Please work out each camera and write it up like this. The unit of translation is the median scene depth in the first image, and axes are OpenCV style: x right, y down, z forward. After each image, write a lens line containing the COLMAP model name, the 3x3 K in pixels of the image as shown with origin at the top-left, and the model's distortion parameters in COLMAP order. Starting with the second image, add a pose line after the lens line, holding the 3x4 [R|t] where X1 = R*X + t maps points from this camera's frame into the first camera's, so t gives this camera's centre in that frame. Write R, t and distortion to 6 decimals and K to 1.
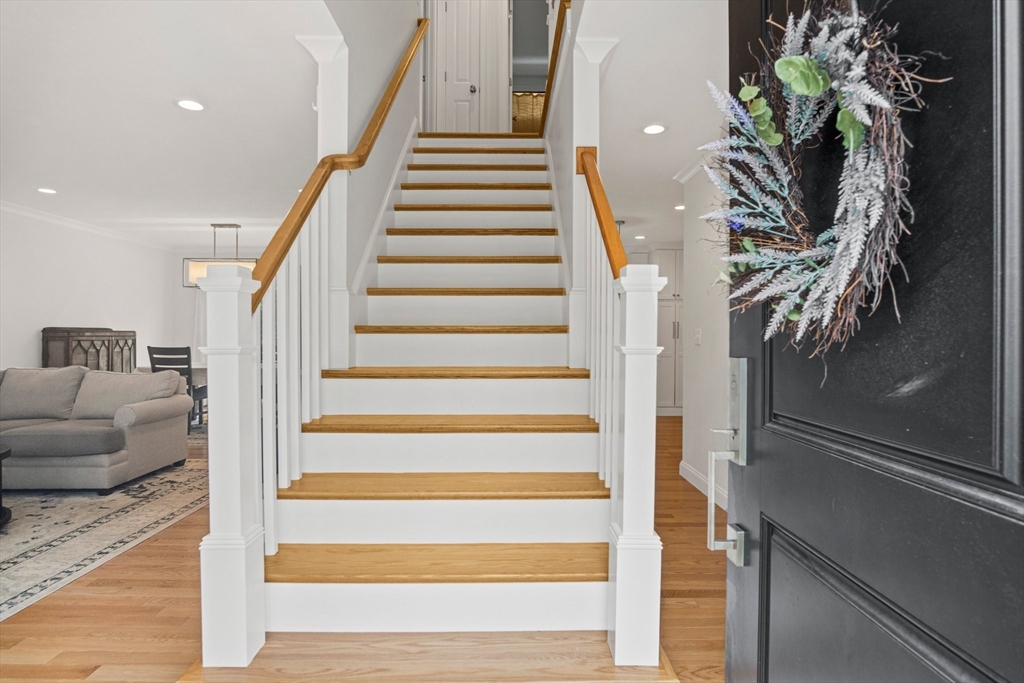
lens RADIAL K [[548.5, 0, 494.3], [0, 548.5, 336.6], [0, 0, 1]] dist [-0.003153, -0.000357]
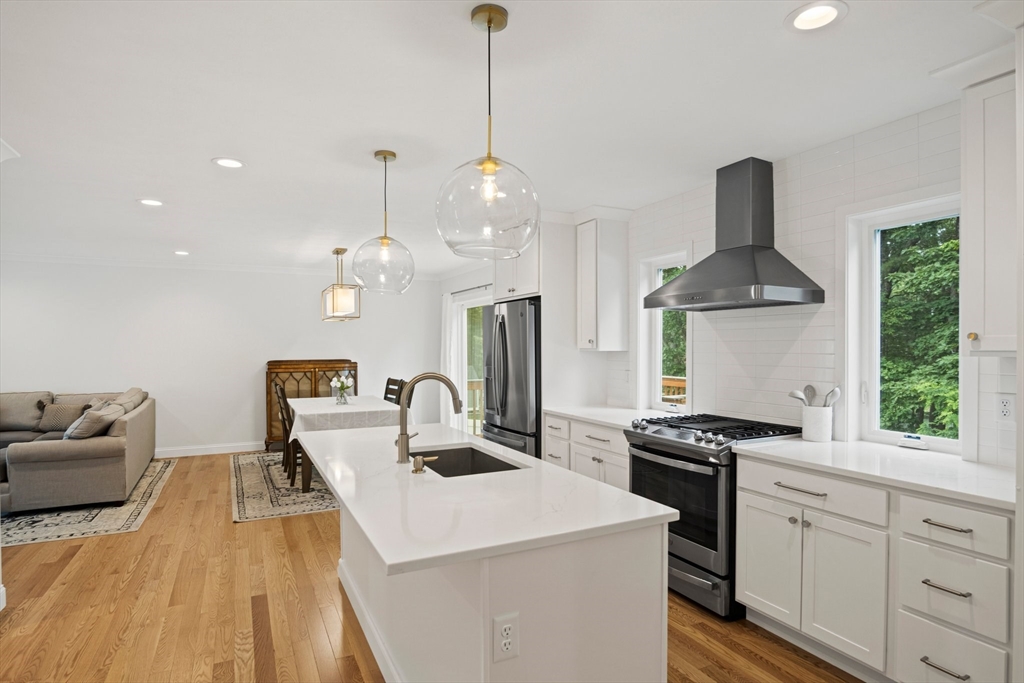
lens RADIAL K [[551.1, 0, 513.5], [0, 551.1, 349.2], [0, 0, 1]] dist [-0.024201, 0.002683]
pose [[0.459857, 0.001458, -0.887992, 0.787119], [0.001926, 0.999995, 0.002639, -0.069301], [0.887991, -0.002924, 0.459852, 1.431355]]
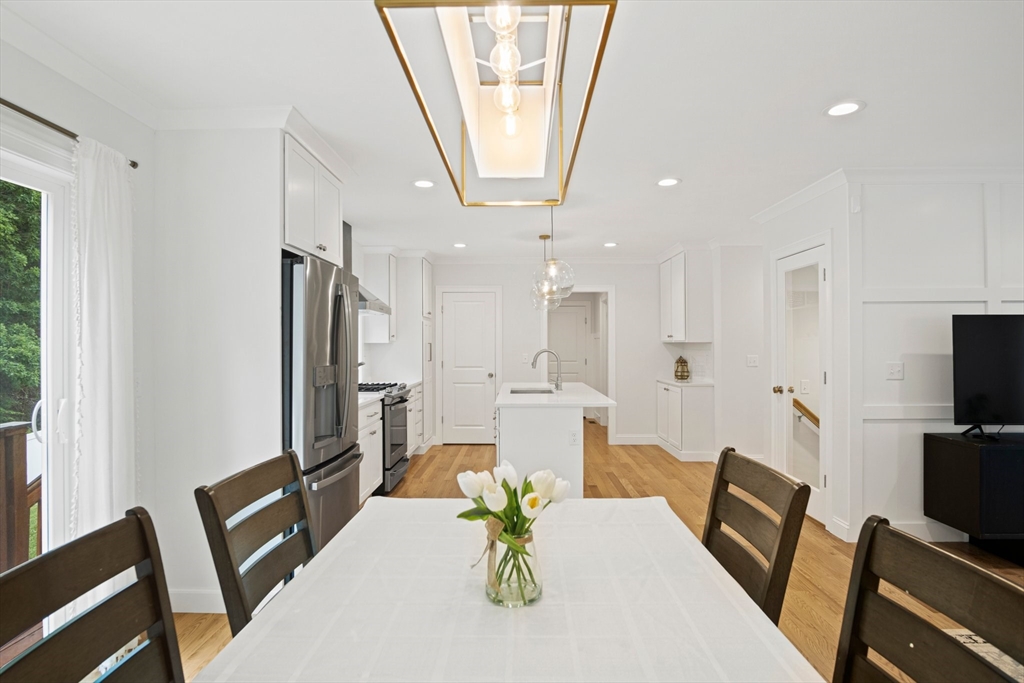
lens RADIAL K [[552.2, 0, 512.0], [0, 552.2, 341.5], [0, 0, 1]] dist [-0.016114, 0.001707]
pose [[-0.002257, 0.004047, 0.999989, -1.133531], [0.005336, 0.999978, -0.004034, -0.054518], [-0.999983, 0.005327, -0.002278, 1.718842]]
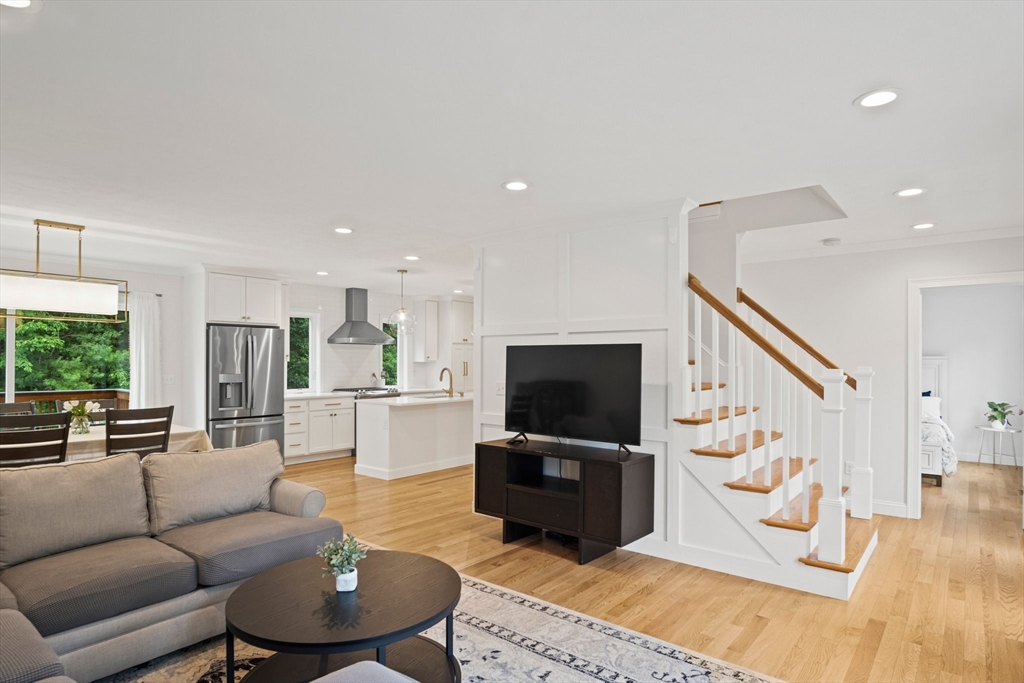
lens RADIAL K [[569.0, 0, 513.7], [0, 569.0, 357.3], [0, 0, 1]] dist [-0.024037, -0.000061]
pose [[0.620539, 0.004492, 0.784163, -1.174021], [-0.001052, 0.999987, -0.004897, -0.067591], [-0.784175, 0.002214, 0.620536, 0.255807]]
